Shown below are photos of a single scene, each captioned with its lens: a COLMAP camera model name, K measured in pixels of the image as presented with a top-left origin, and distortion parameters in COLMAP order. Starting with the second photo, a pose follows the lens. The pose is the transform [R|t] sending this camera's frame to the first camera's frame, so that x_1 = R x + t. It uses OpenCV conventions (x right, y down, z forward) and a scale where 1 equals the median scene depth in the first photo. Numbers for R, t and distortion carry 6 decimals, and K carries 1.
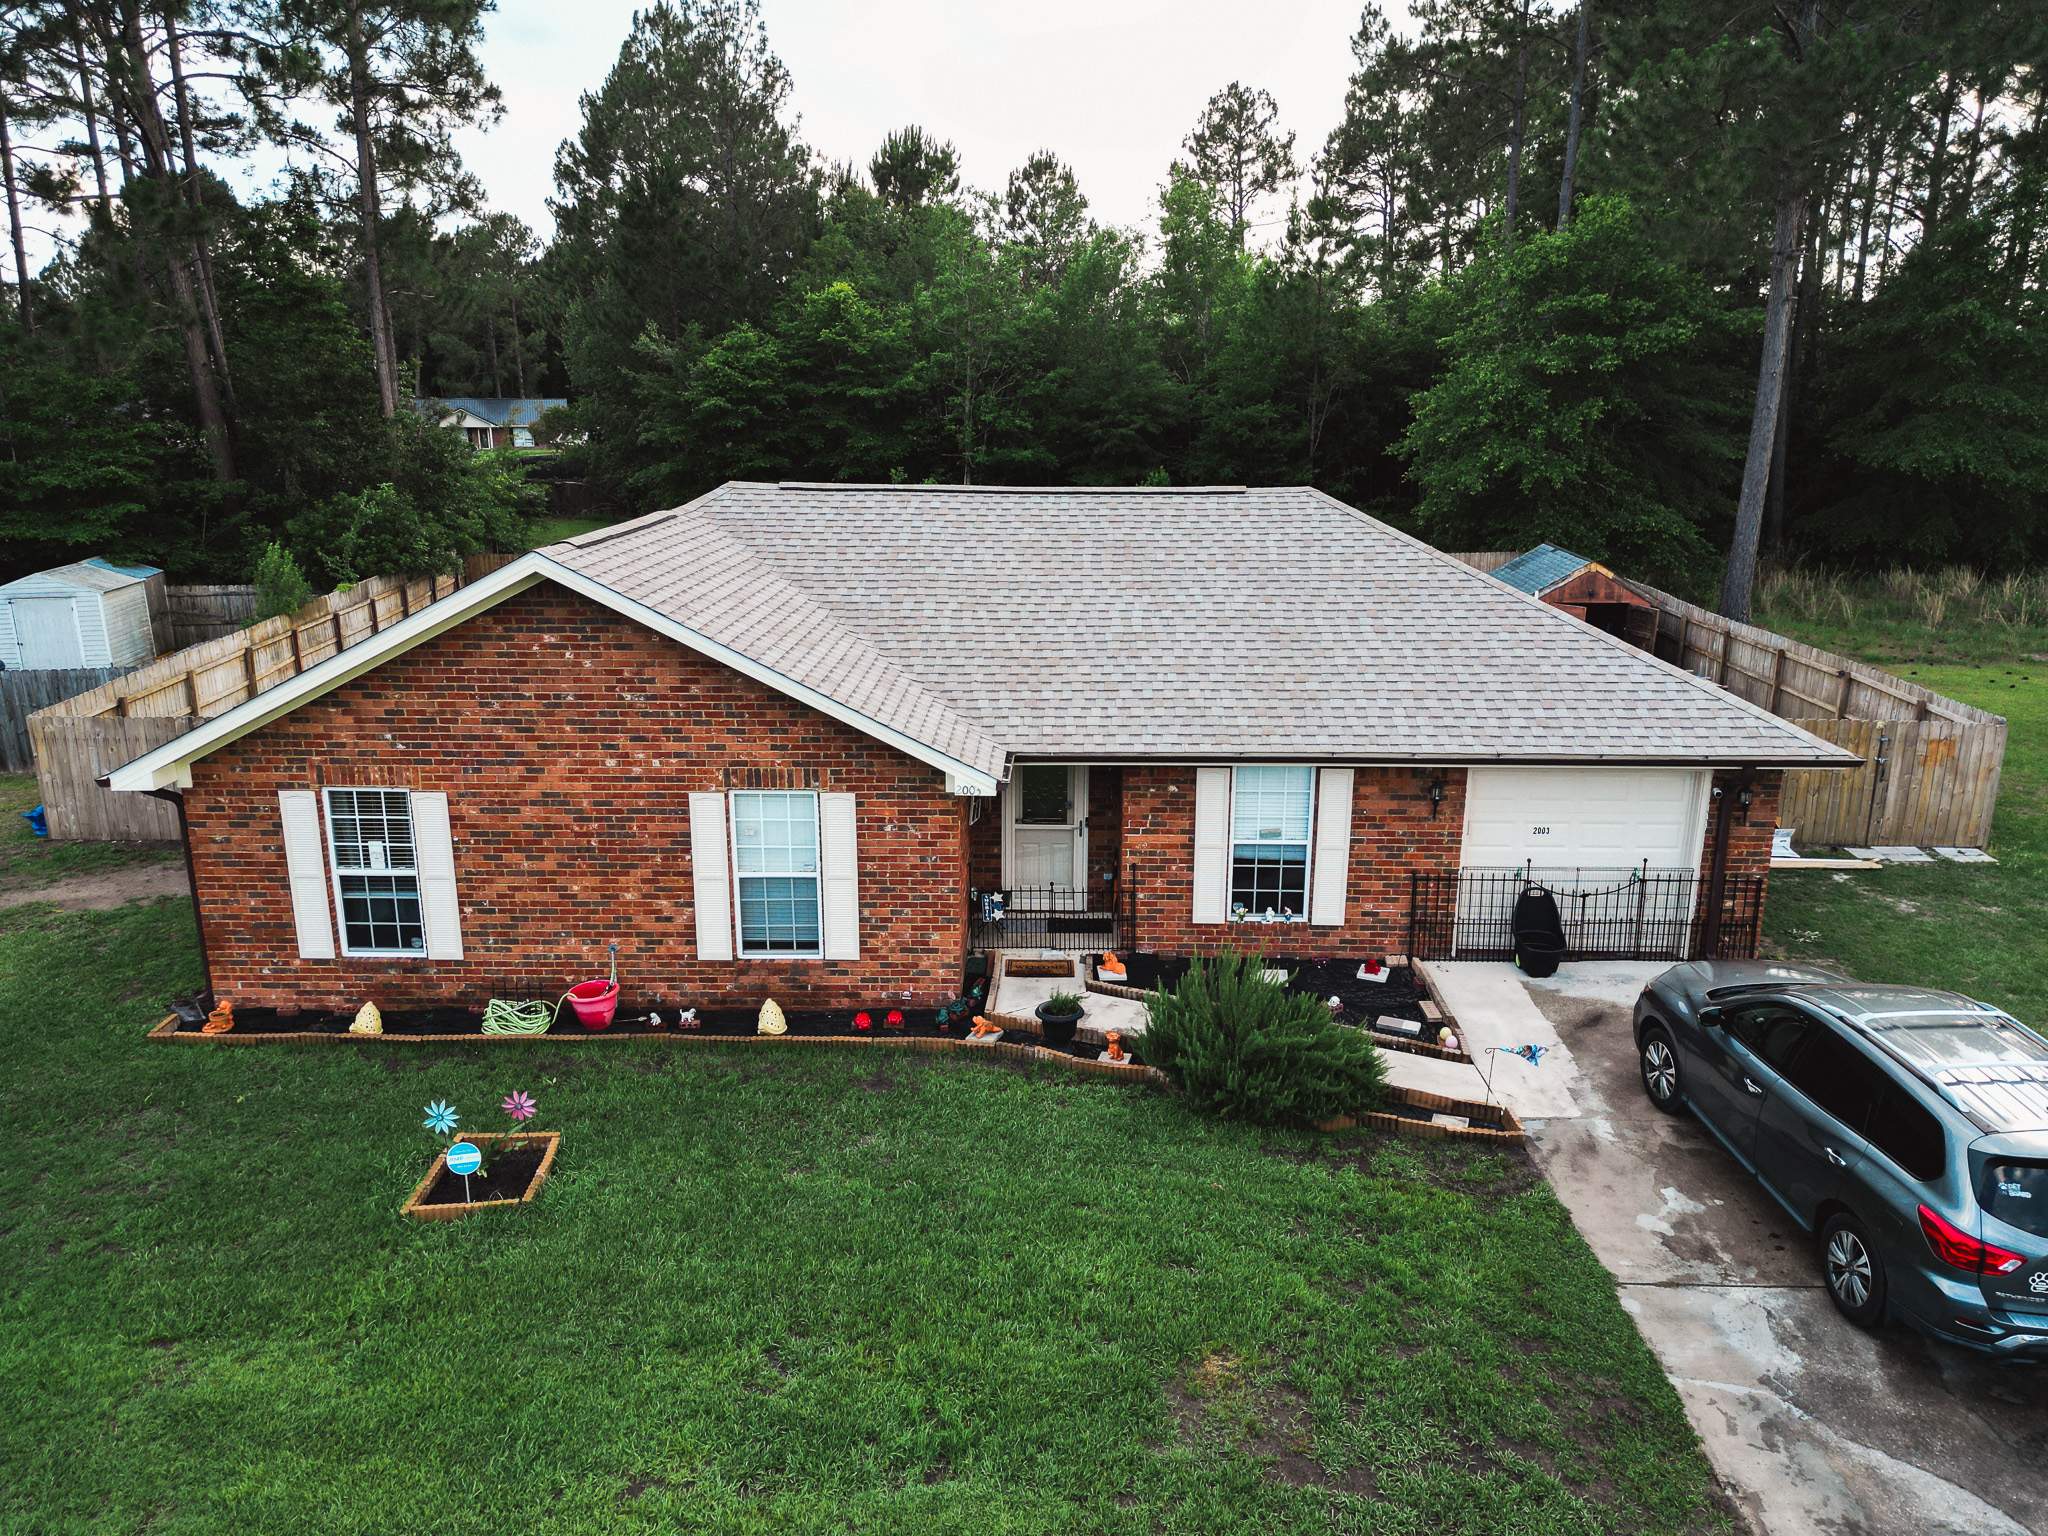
lens RADIAL K [[1433.7, 0, 1024.4], [0, 1433.7, 773.1], [0, 0, 1]] dist [0.087311, -0.095907]
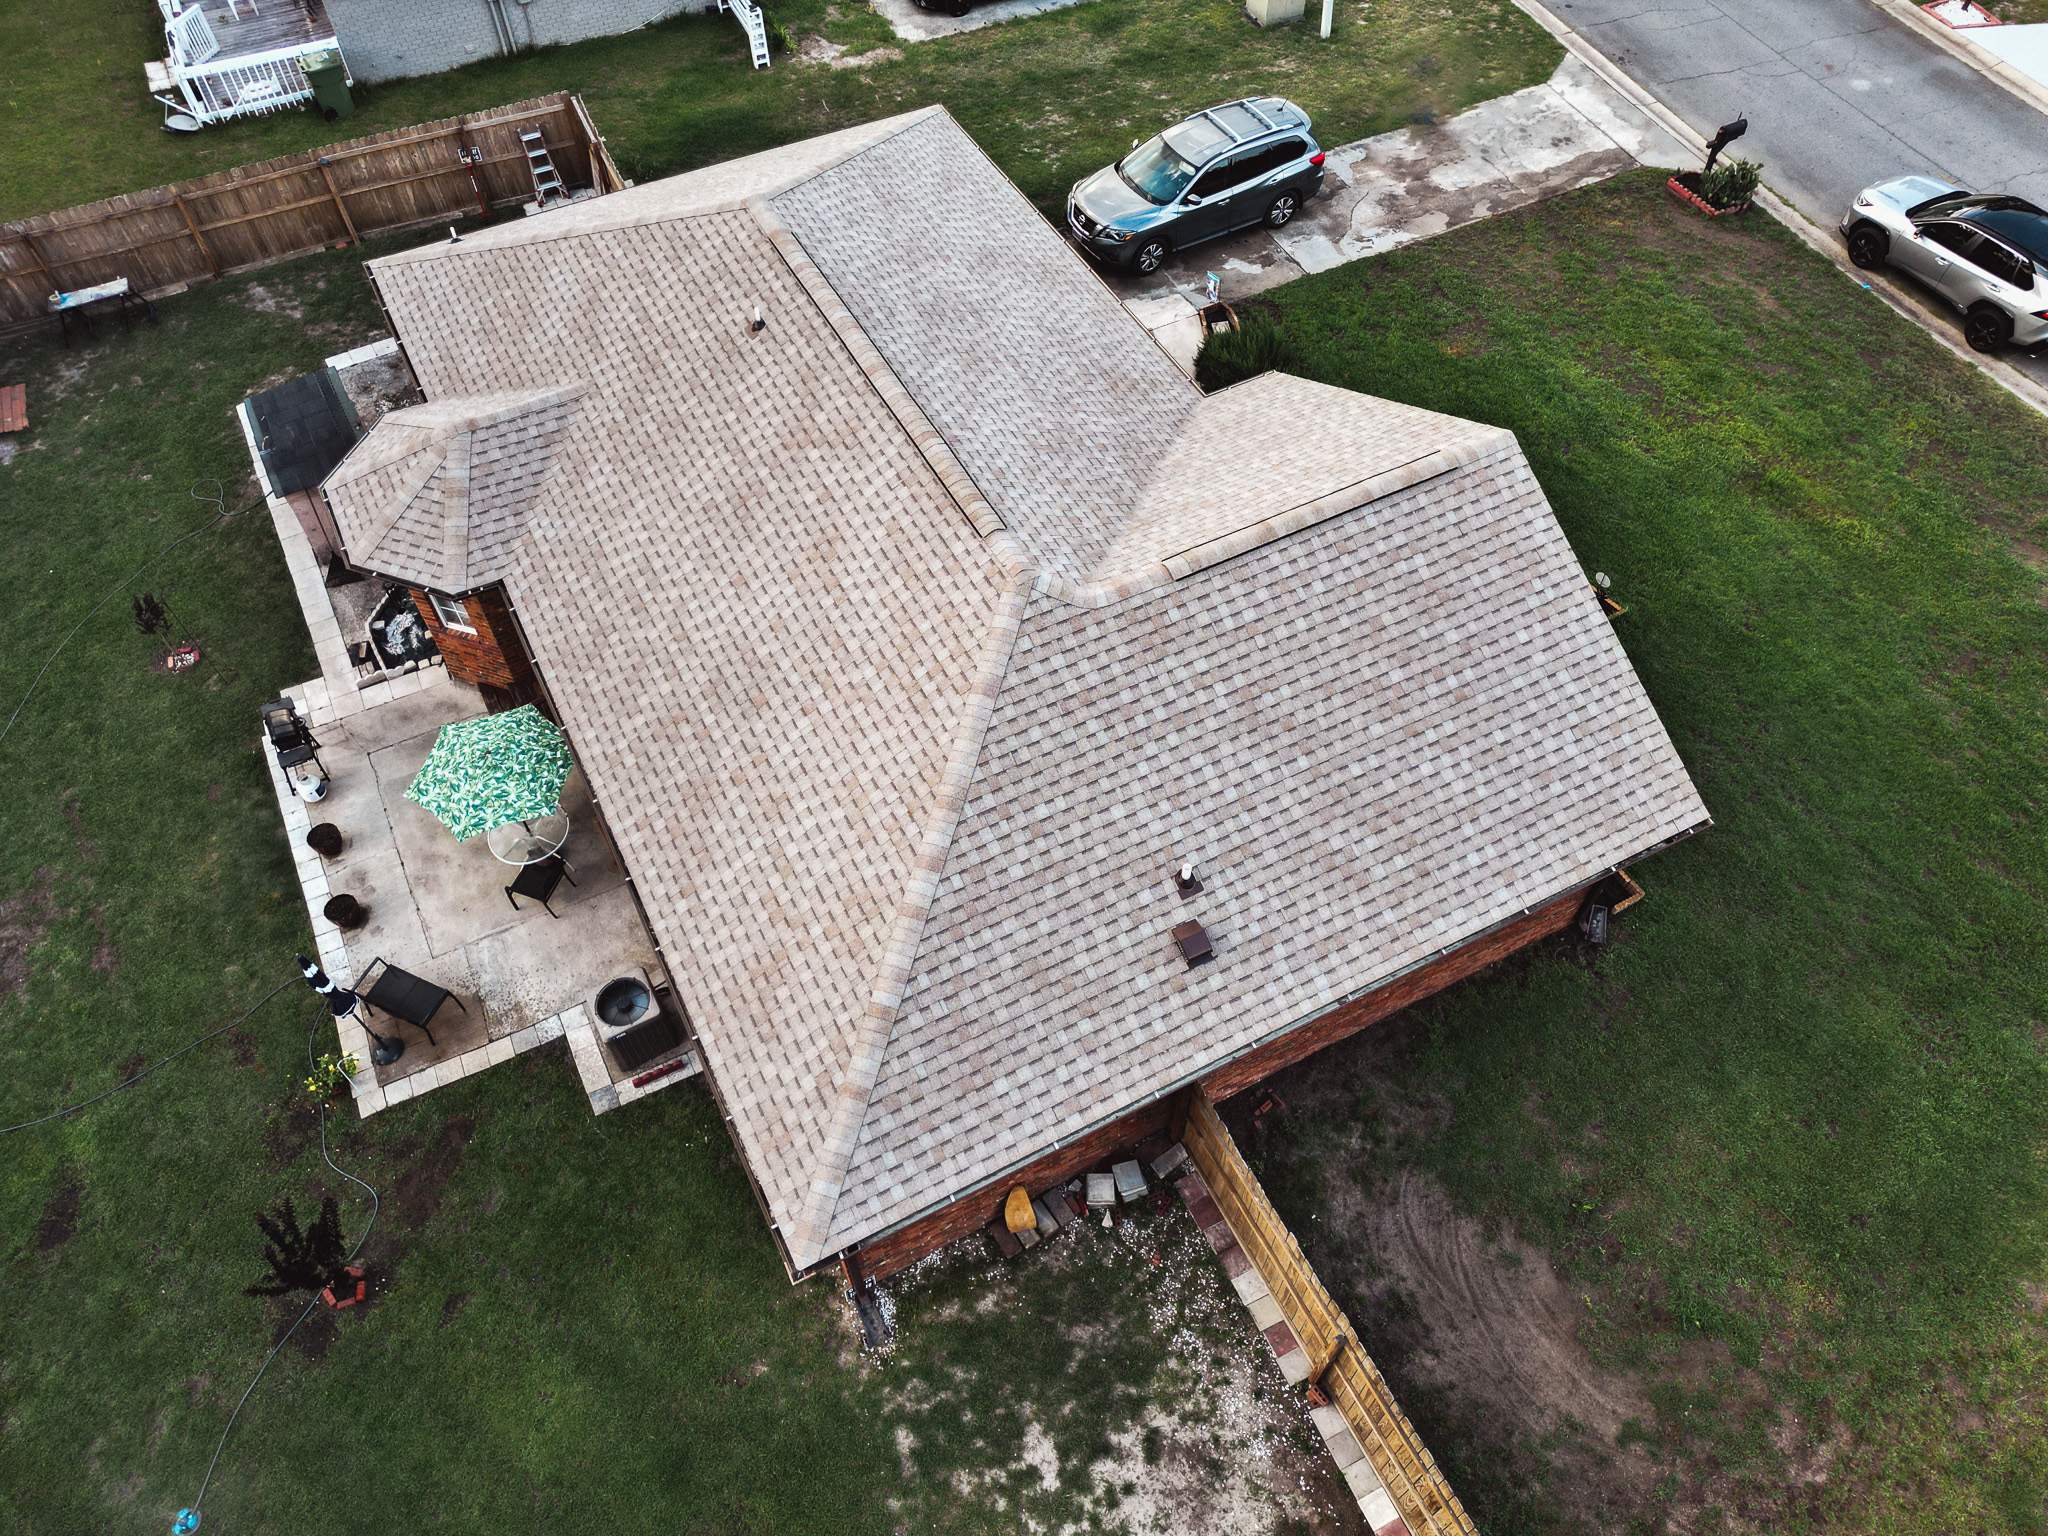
lens RADIAL K [[1435.7, 0, 1024.0], [0, 1435.7, 765.8], [0, 0, 1]] dist [0.093468, -0.101887]
pose [[-0.484986, -0.702408, 0.520971, -0.894277], [0.231514, 0.471344, 0.851021, -1.064728], [-0.843321, 0.533345, -0.065978, 1.438481]]
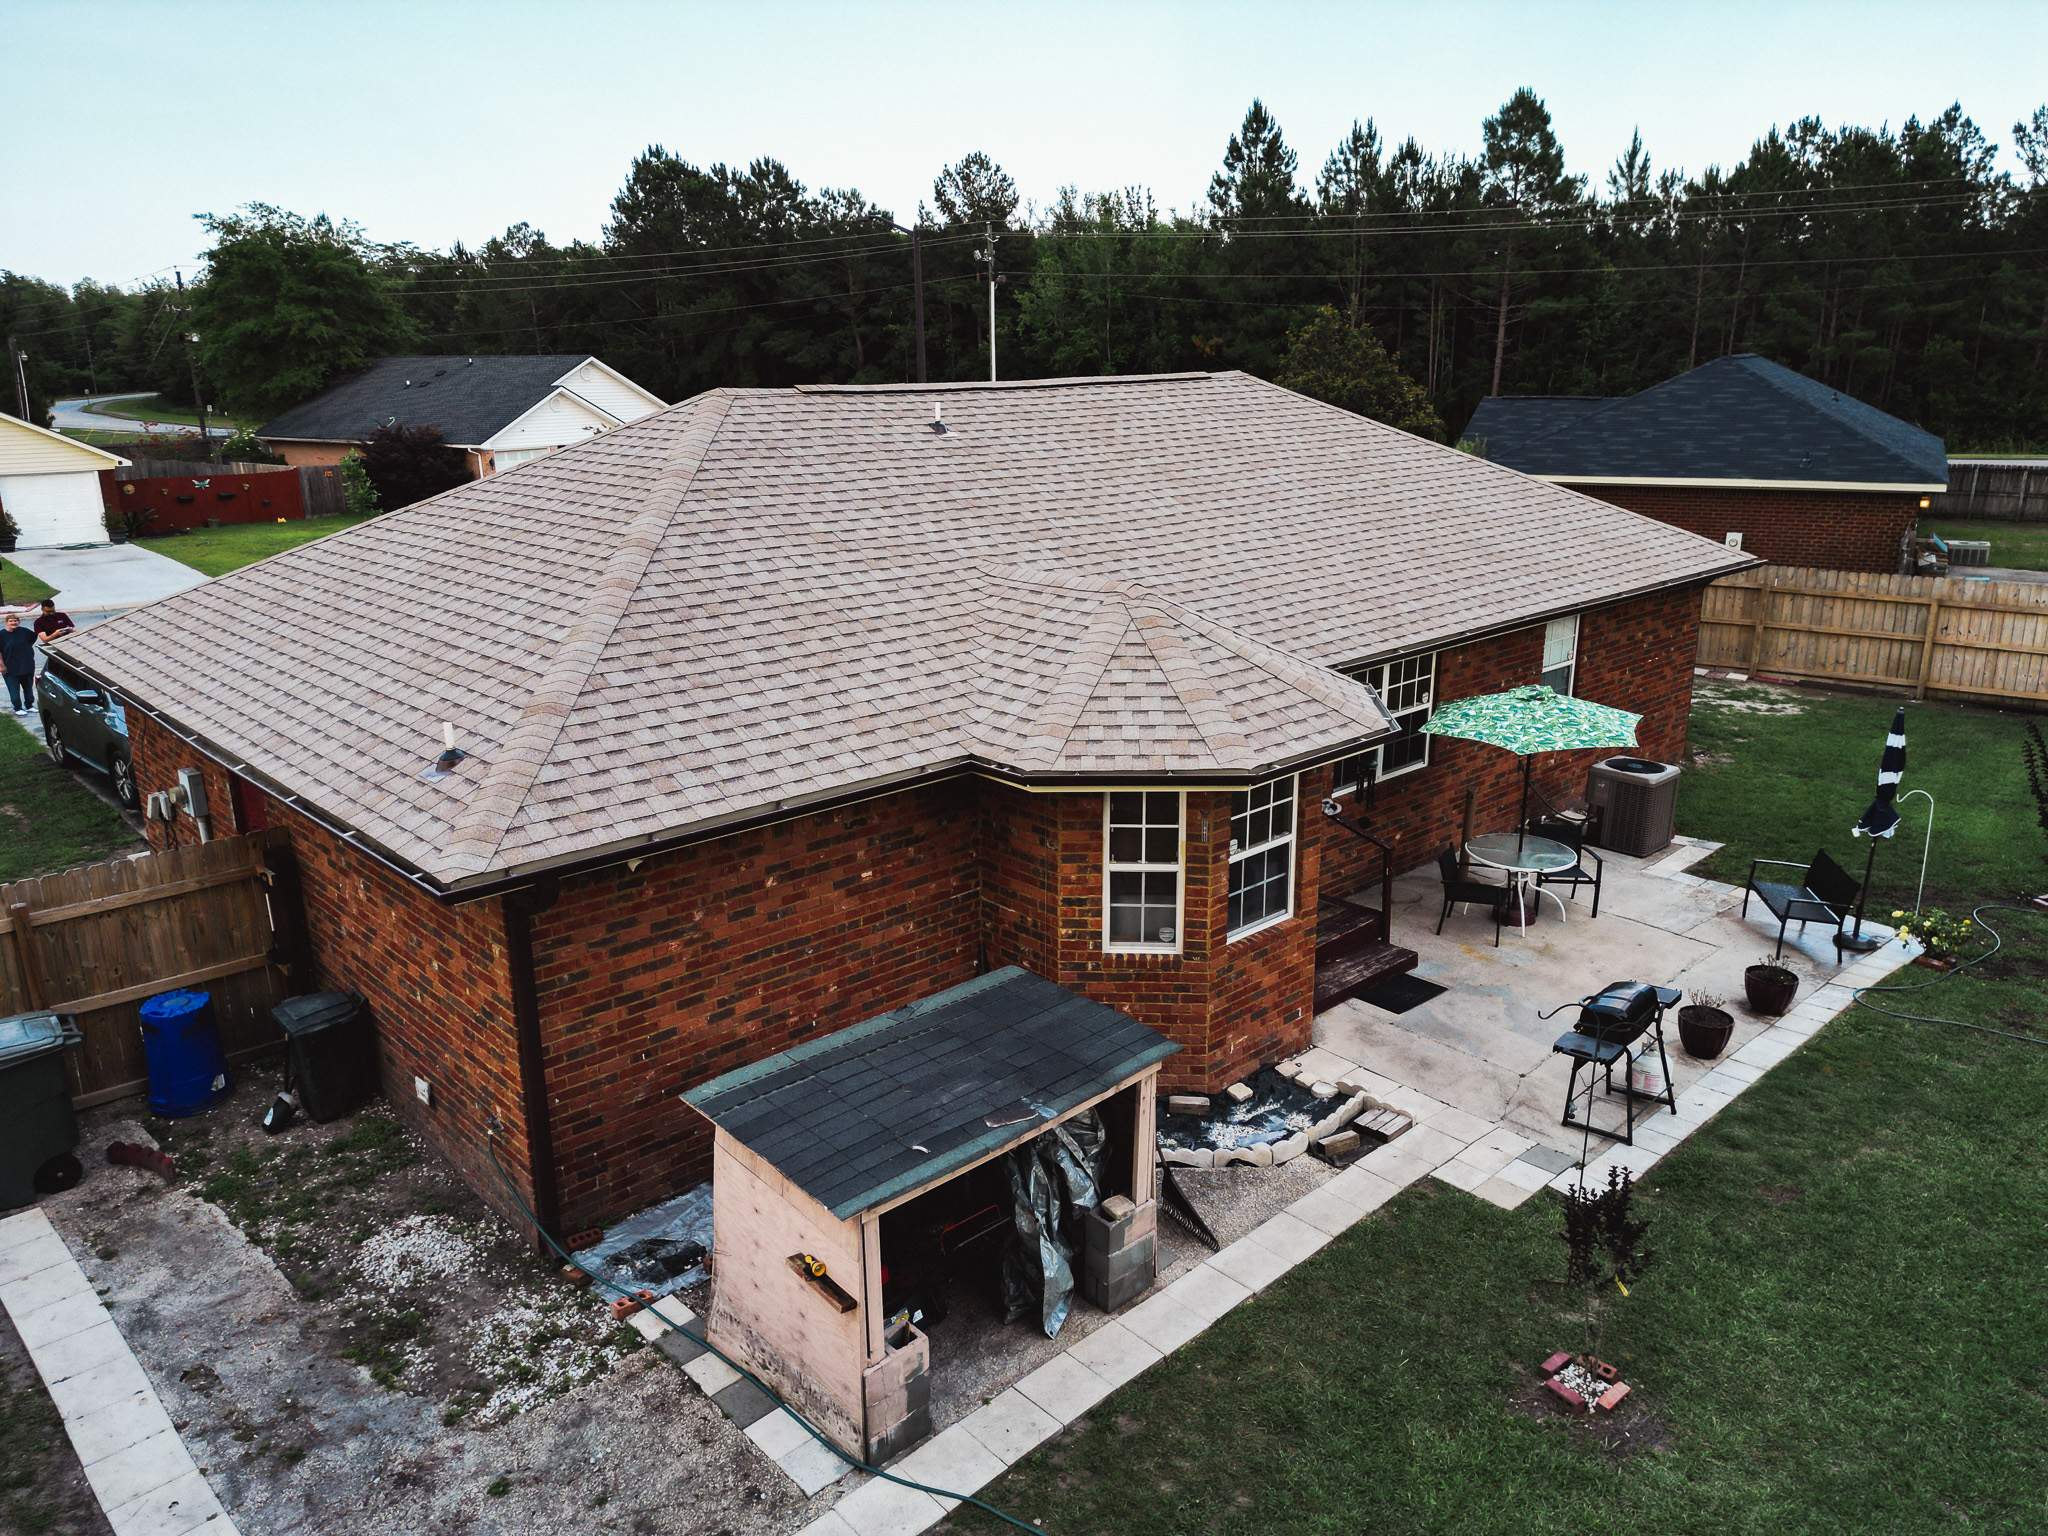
lens RADIAL K [[1435.7, 0, 1024.0], [0, 1435.7, 765.8], [0, 0, 1]] dist [0.093468, -0.101887]
pose [[-0.711457, 0.198178, -0.674206, 0.784417], [-0.170701, 0.881937, 0.439372, -0.480162], [0.681682, 0.427682, -0.593632, 2.063894]]
